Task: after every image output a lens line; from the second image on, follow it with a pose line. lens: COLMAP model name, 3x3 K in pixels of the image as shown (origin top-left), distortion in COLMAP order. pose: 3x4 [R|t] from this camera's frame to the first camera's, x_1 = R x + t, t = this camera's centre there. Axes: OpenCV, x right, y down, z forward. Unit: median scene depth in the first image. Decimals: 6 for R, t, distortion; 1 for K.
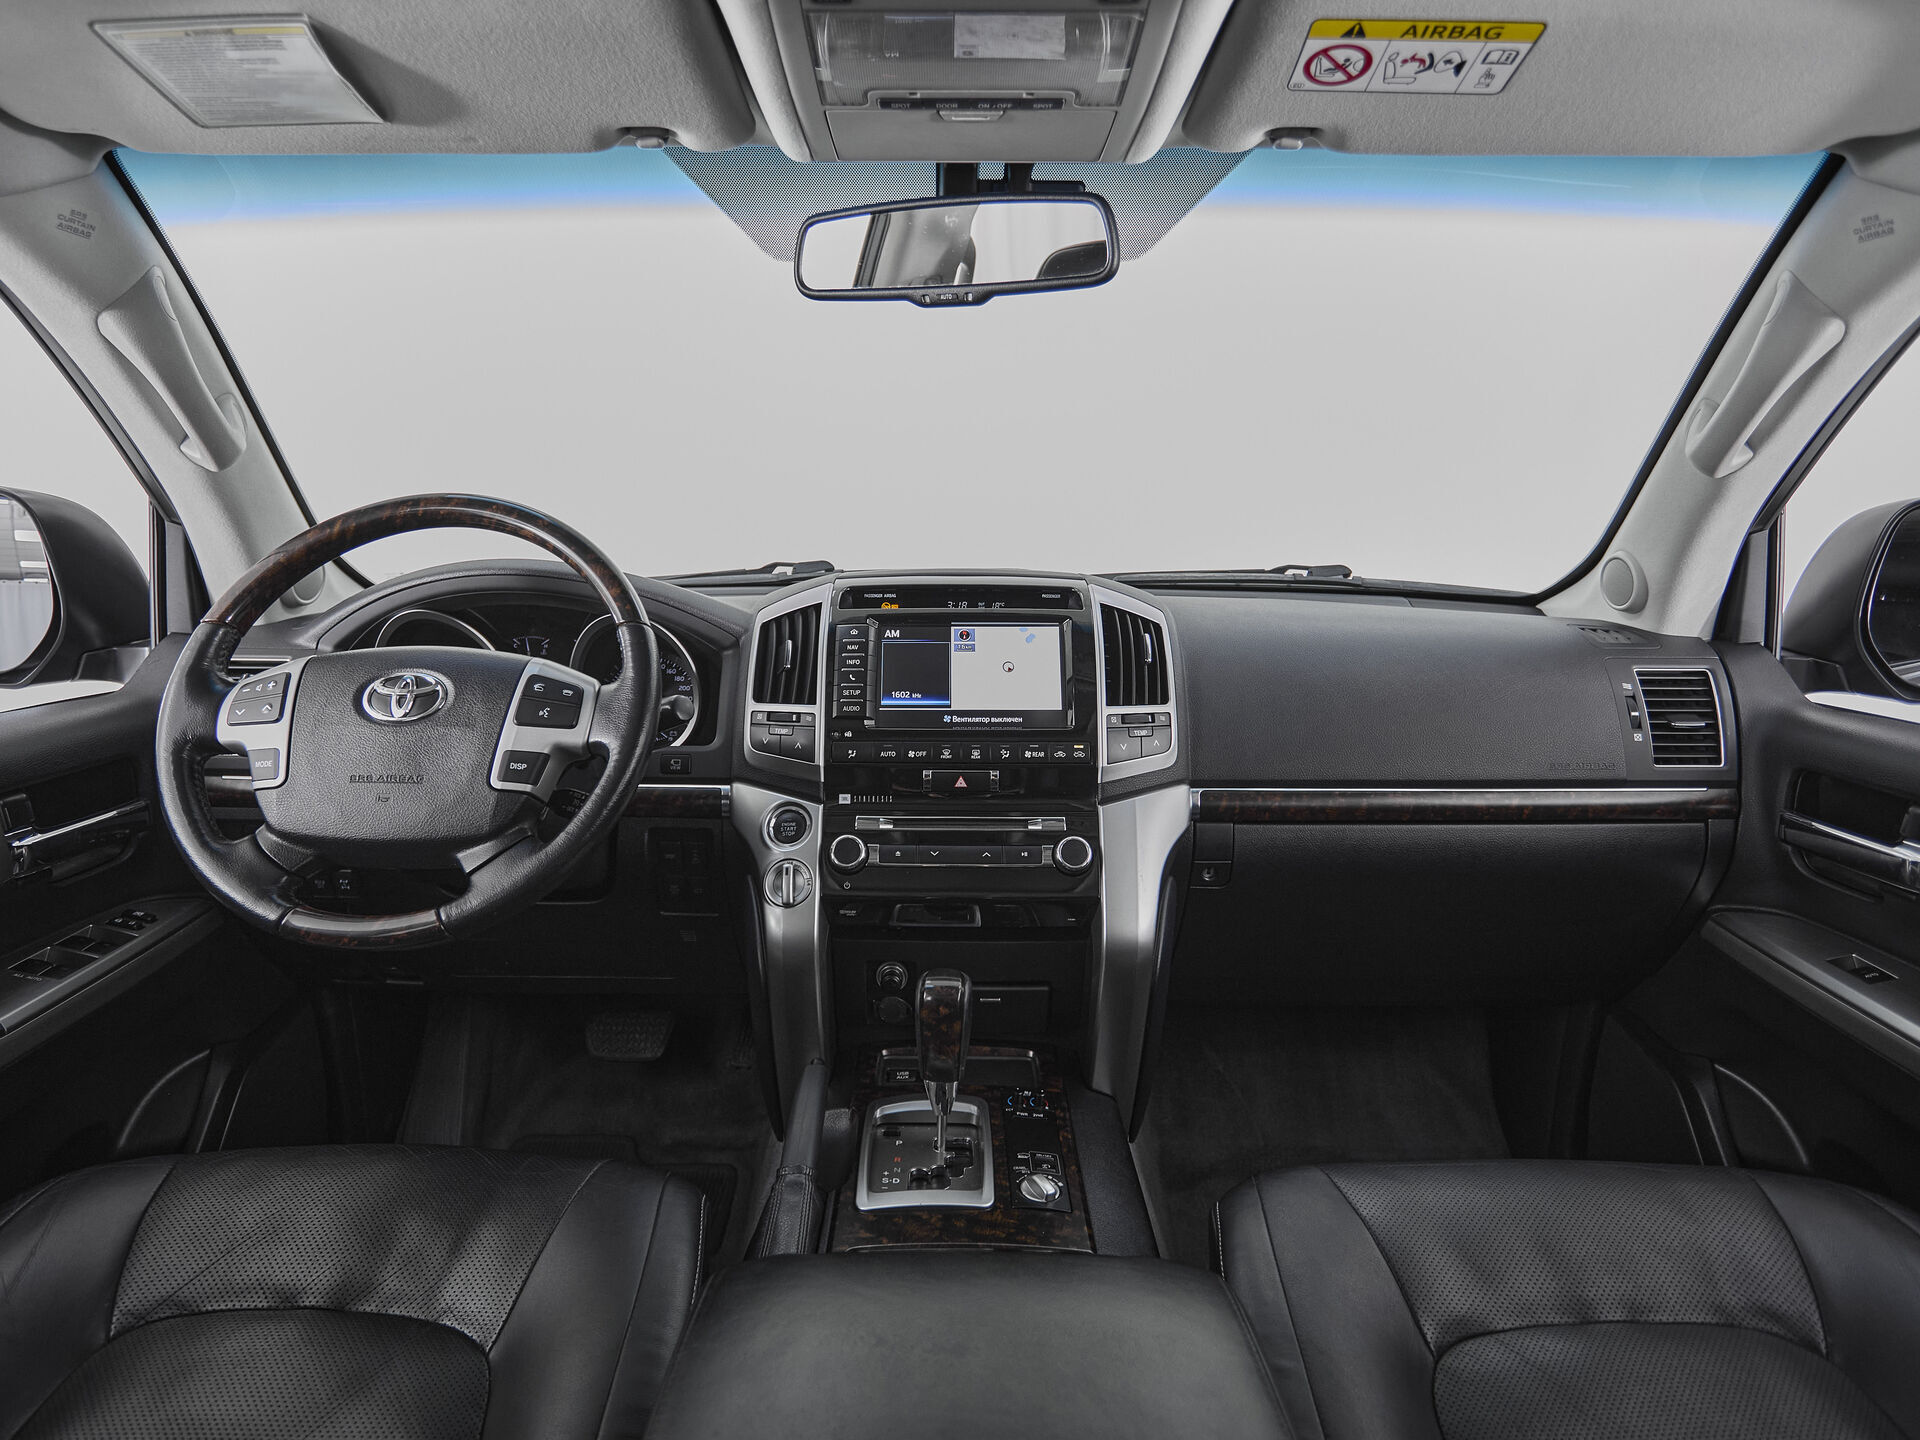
lens RADIAL K [[1120.1, 0, 947.4], [0, 1120.1, 714.3], [0, 0, 1]] dist [-0.002548, -0.003306]
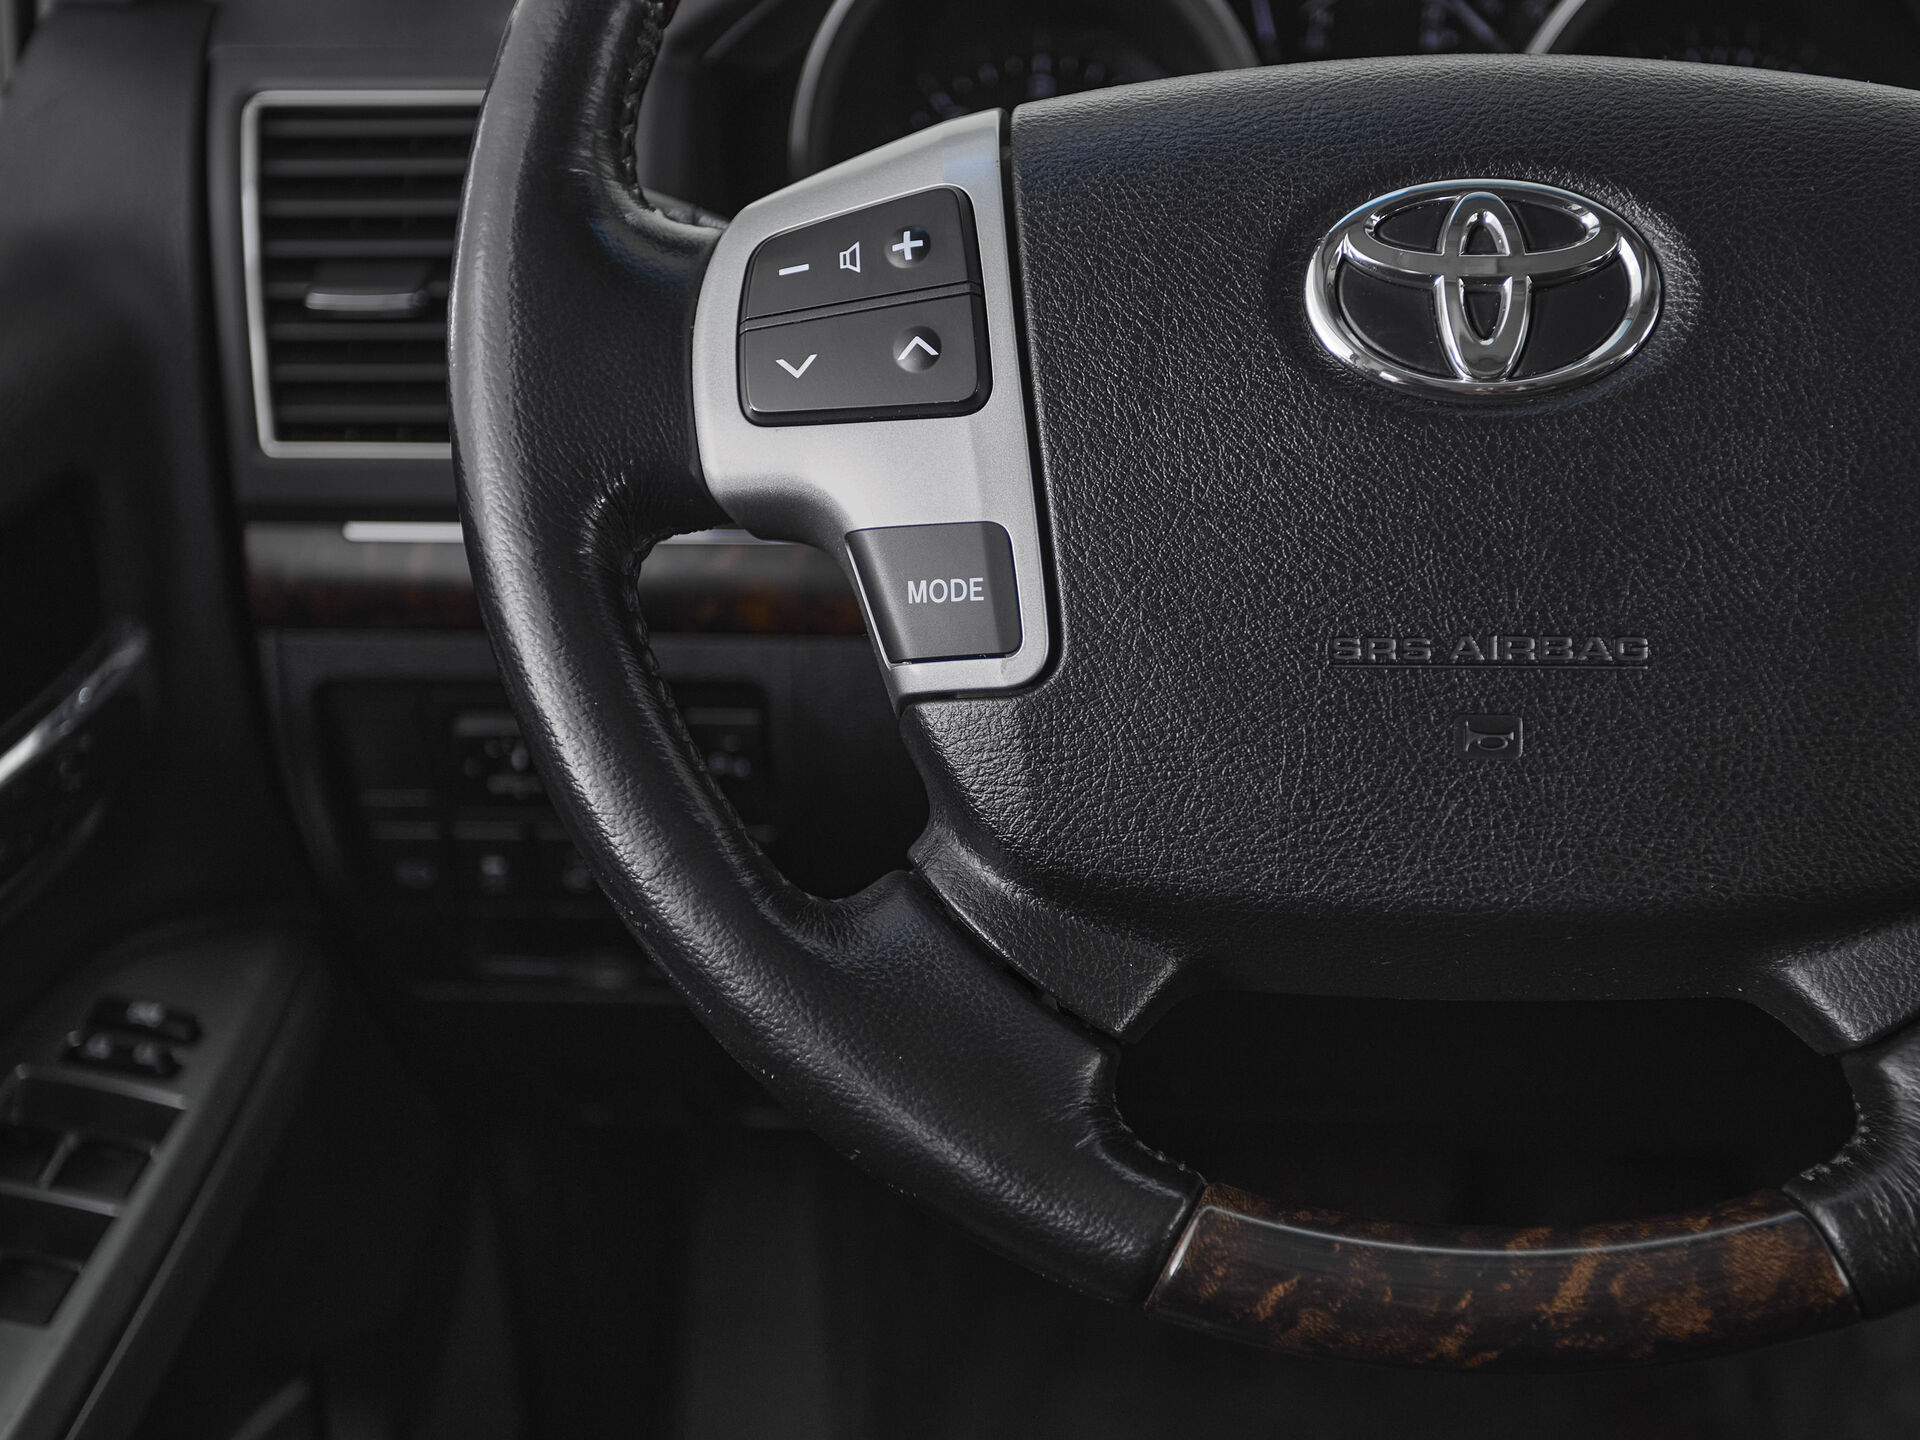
lens RADIAL K [[2623.0, 0, 1001.7], [0, 2623.0, 716.8], [0, 0, 1]] dist [0.026707, 0.030910]
pose [[0.997873, -0.007248, -0.064783, -0.460313], [0.021232, 0.975747, 0.217870, -0.041717], [0.061633, -0.218782, 0.973825, 0.367429]]
